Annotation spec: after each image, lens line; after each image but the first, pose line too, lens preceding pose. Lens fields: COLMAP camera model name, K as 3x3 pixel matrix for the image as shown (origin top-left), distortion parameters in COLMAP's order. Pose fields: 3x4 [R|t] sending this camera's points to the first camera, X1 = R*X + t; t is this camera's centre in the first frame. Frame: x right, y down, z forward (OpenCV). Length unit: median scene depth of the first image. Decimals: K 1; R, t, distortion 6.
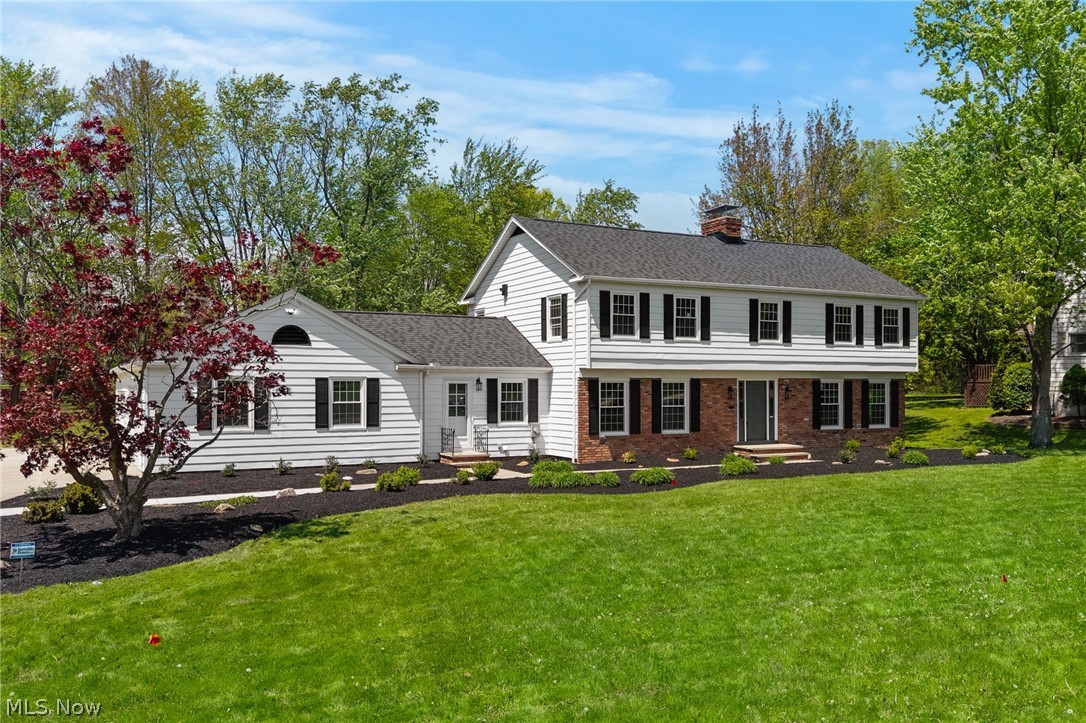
lens RADIAL K [[825.5, 0, 546.9], [0, 825.5, 398.8], [0, 0, 1]] dist [0.026548, -0.001335]
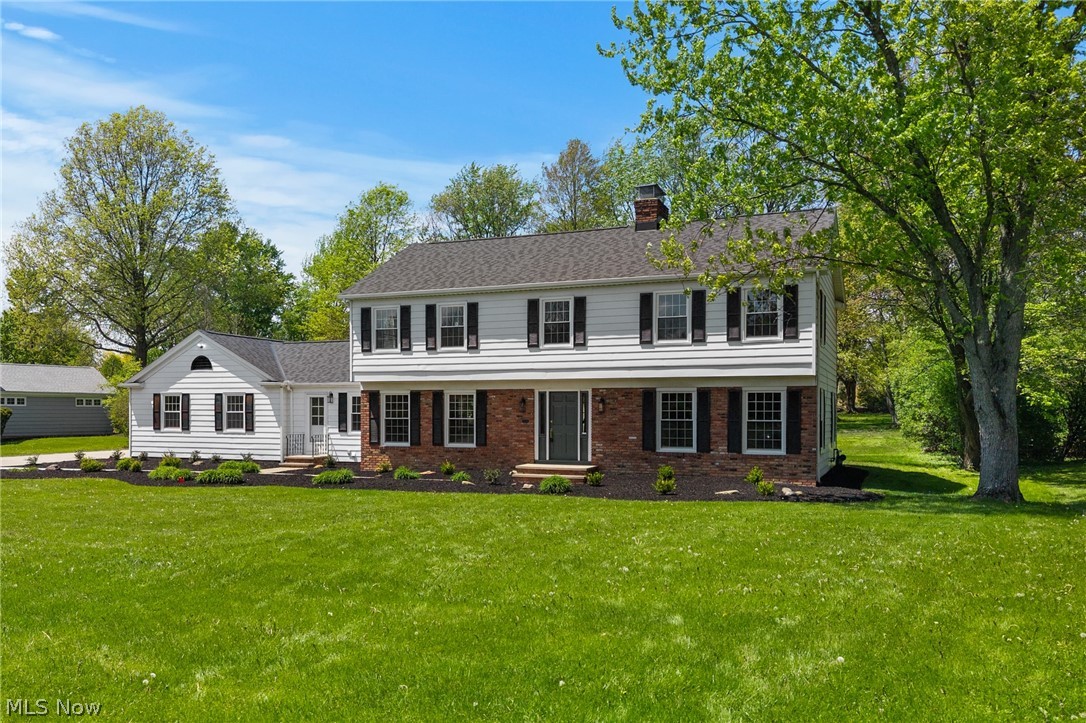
lens RADIAL K [[825.5, 0, 546.9], [0, 825.5, 398.8], [0, 0, 1]] dist [0.026548, -0.001335]
pose [[0.668430, -0.008593, -0.743725, 0.957945], [-0.012035, 0.999677, -0.022367, 0.006191], [0.743677, 0.023901, 0.668111, 0.439073]]
